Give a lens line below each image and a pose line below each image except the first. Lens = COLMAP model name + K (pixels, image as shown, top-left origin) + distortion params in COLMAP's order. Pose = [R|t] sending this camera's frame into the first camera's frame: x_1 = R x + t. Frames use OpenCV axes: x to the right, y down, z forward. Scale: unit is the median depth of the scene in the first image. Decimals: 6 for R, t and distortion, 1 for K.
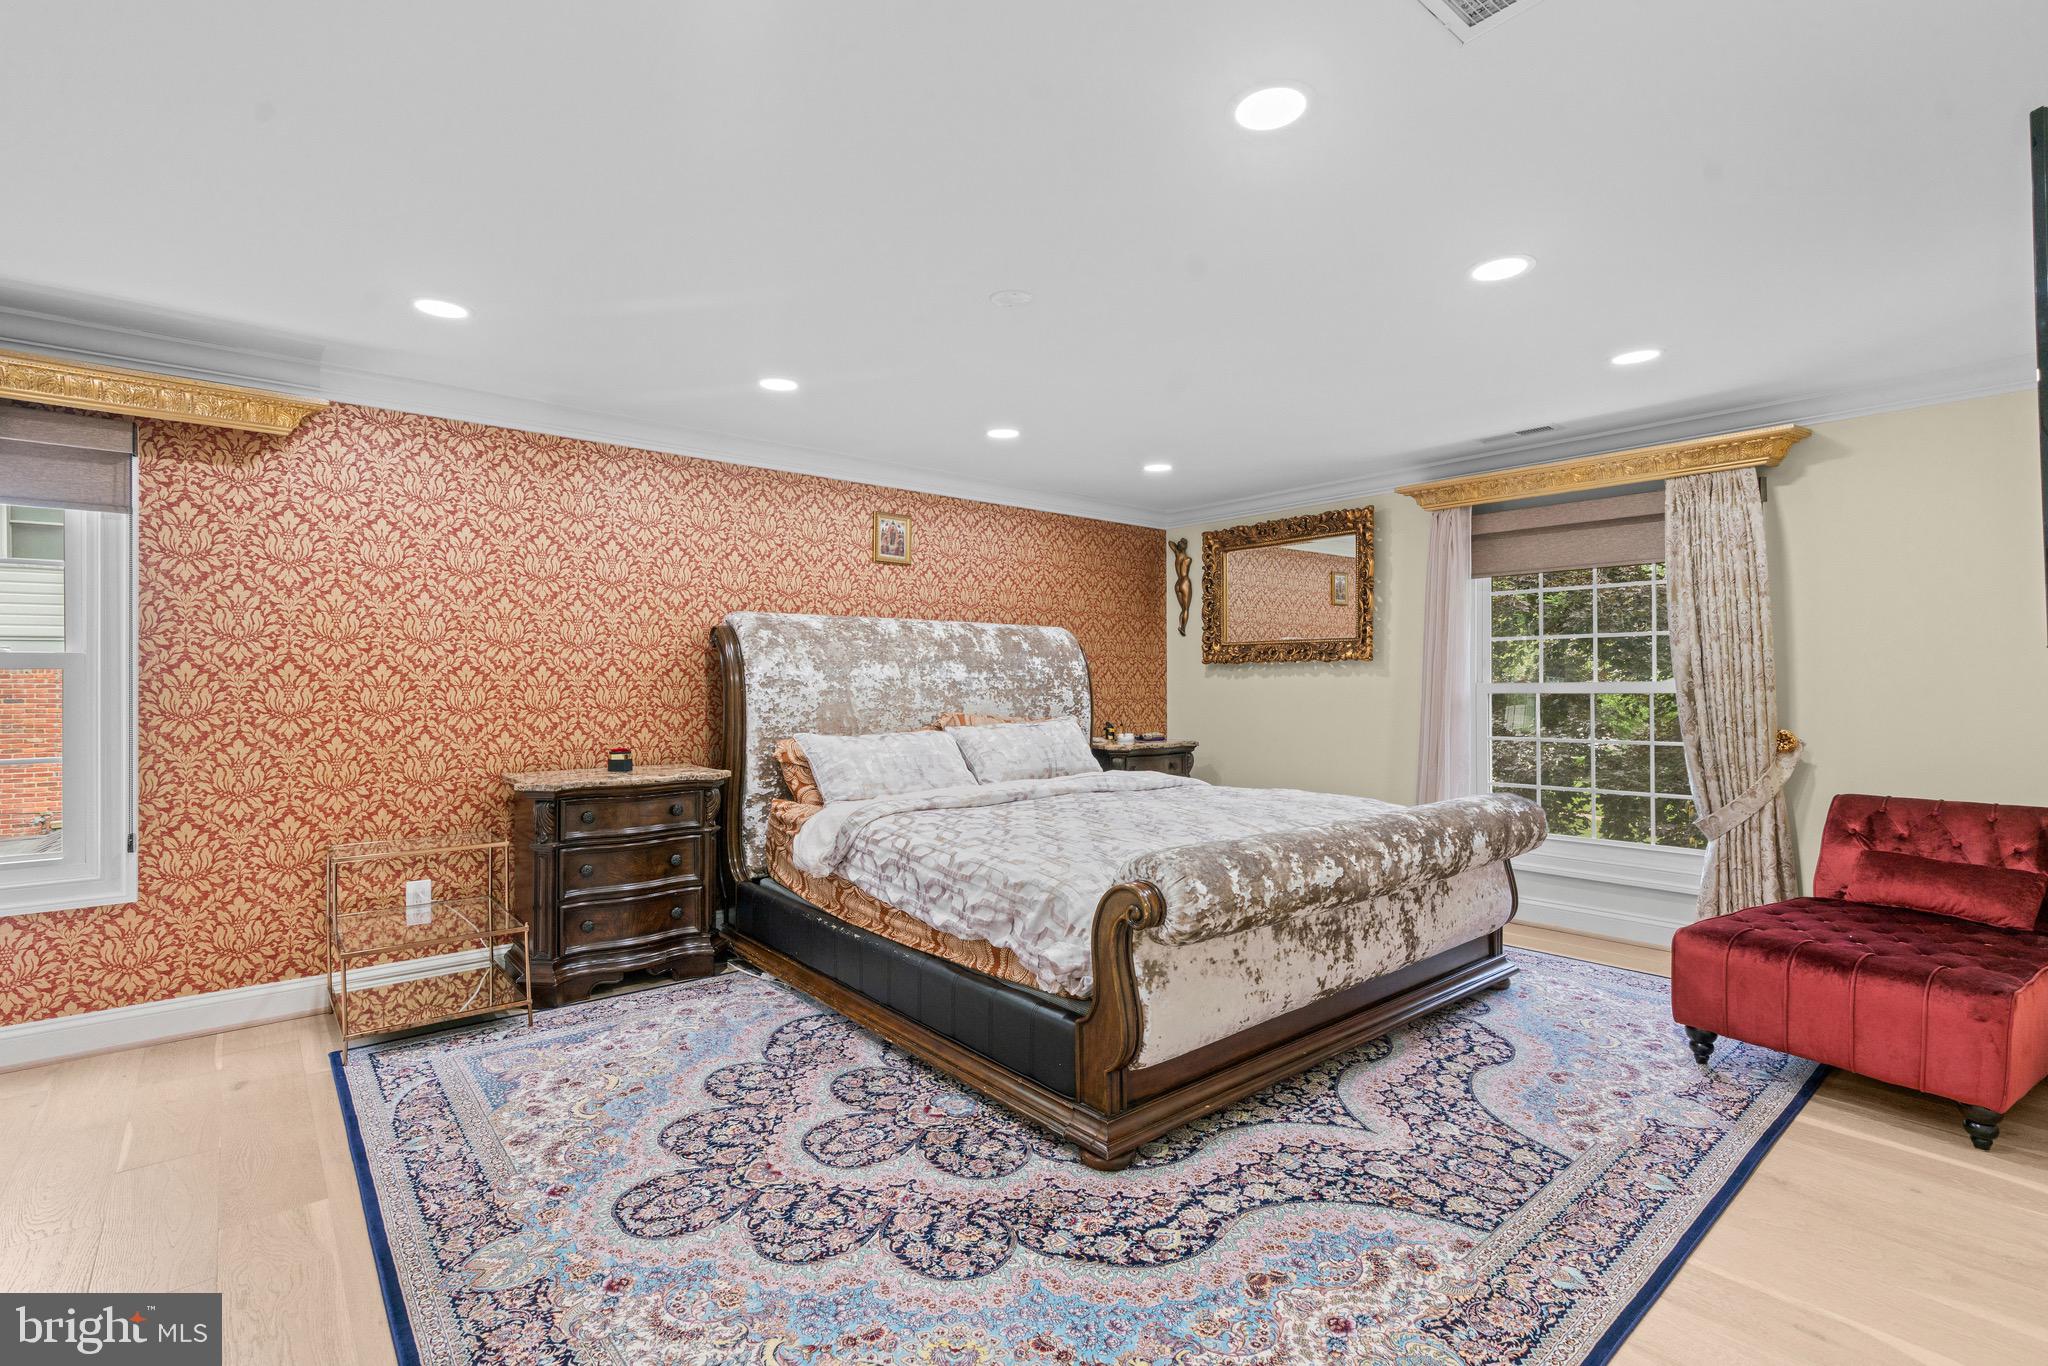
lens RADIAL K [[934.6, 0, 1026.3], [0, 934.6, 651.1], [0, 0, 1]] dist [0.002301, 0.000988]
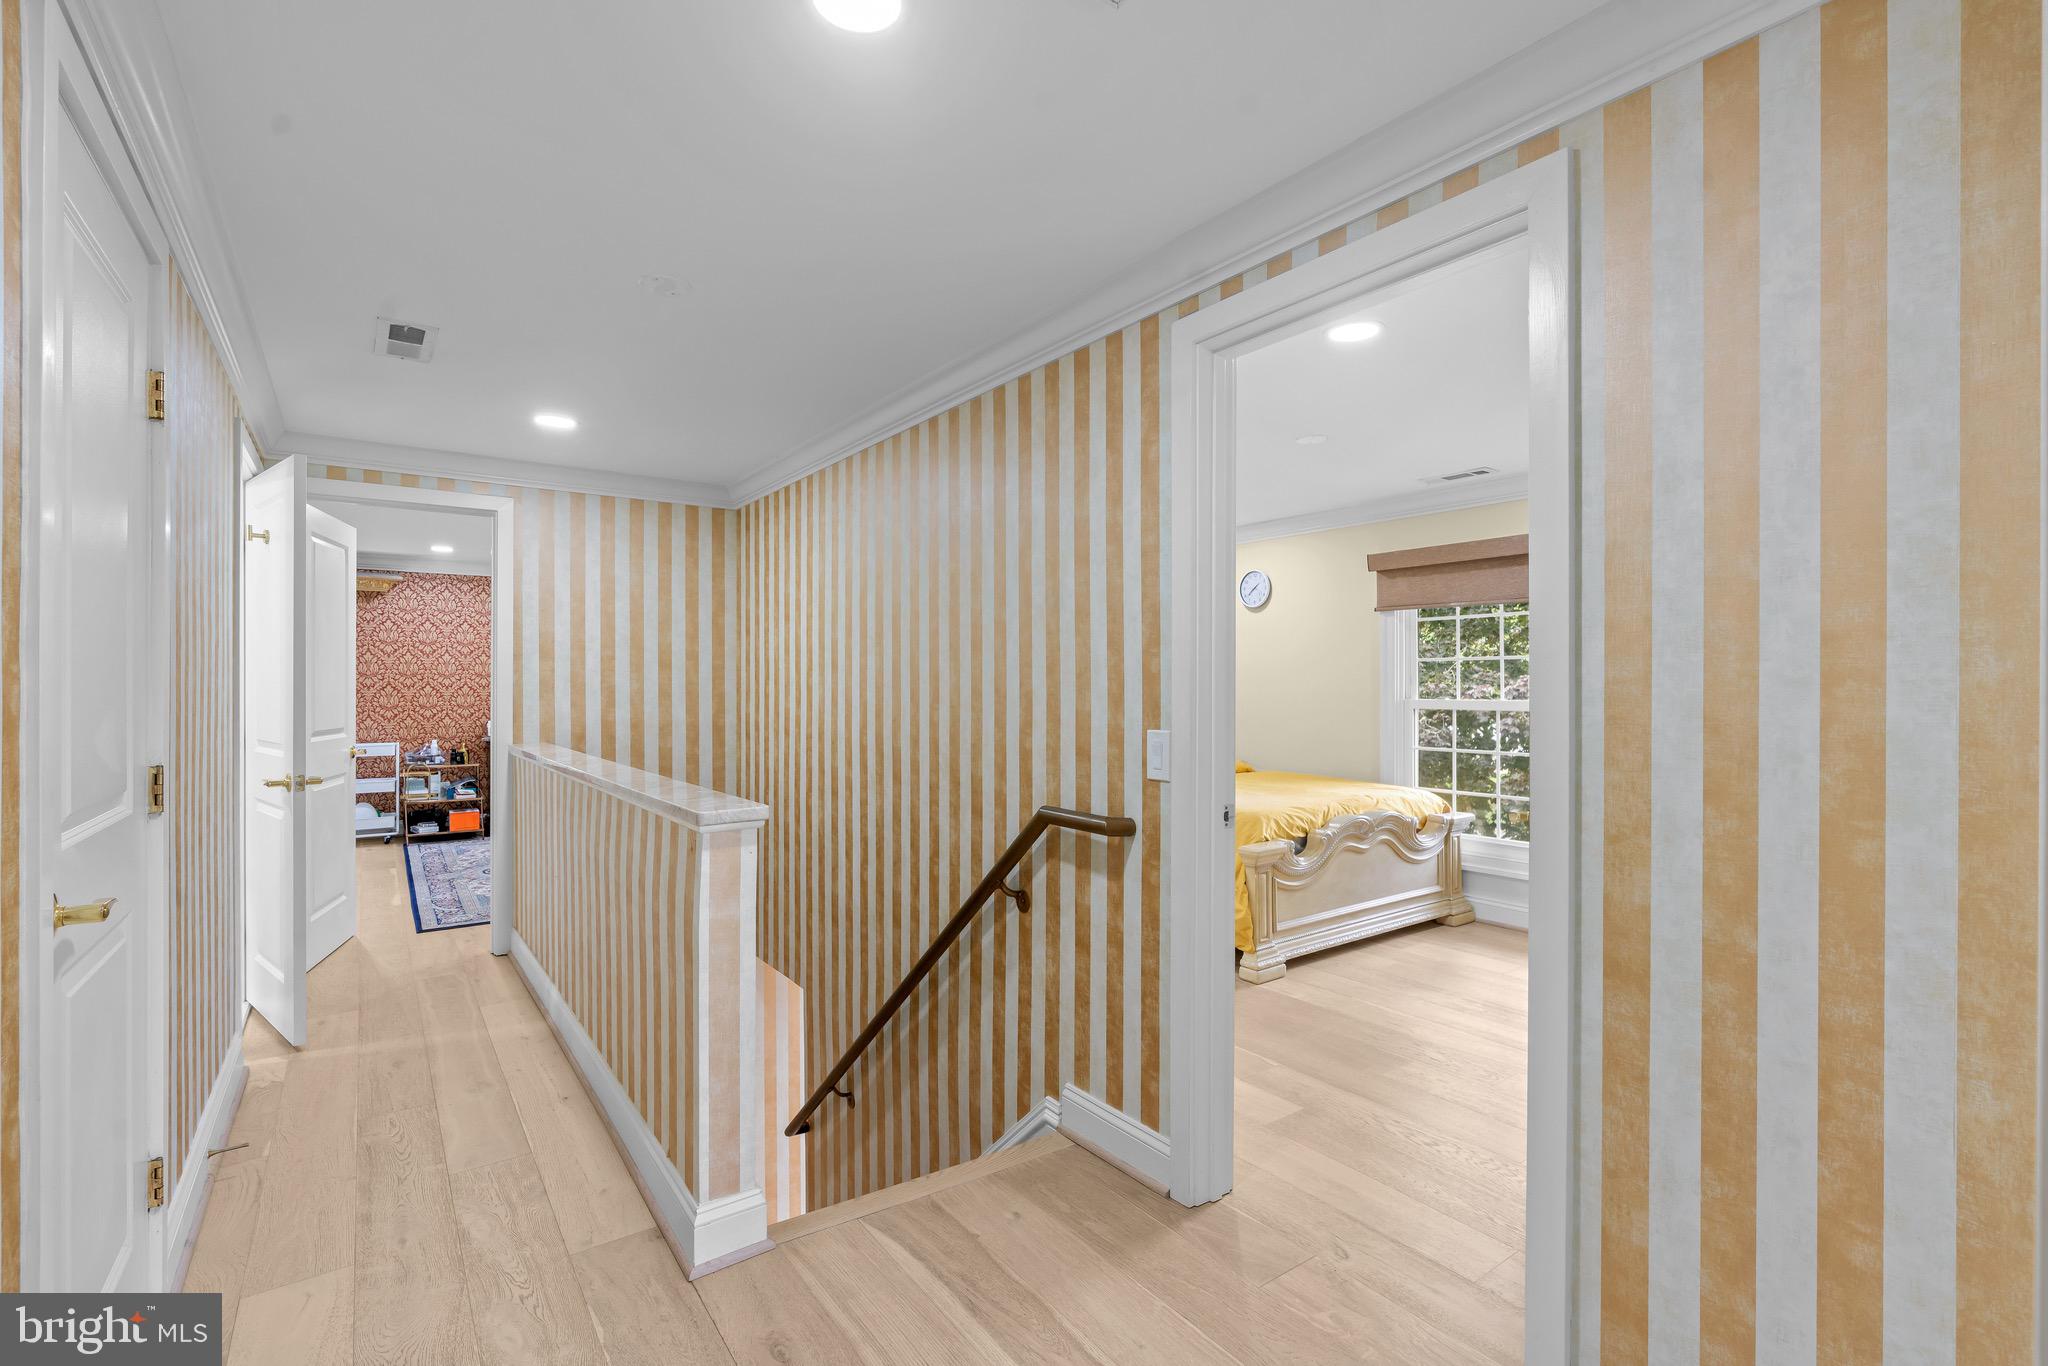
lens RADIAL K [[934.6, 0, 1041.6], [0, 934.6, 677.0], [0, 0, 1]] dist [0.002301, 0.000988]
pose [[0.996477, 0.007318, -0.083551, 0.968951], [-0.006056, 0.999864, 0.015345, -0.050055], [0.083652, -0.014785, 0.996385, -1.119212]]
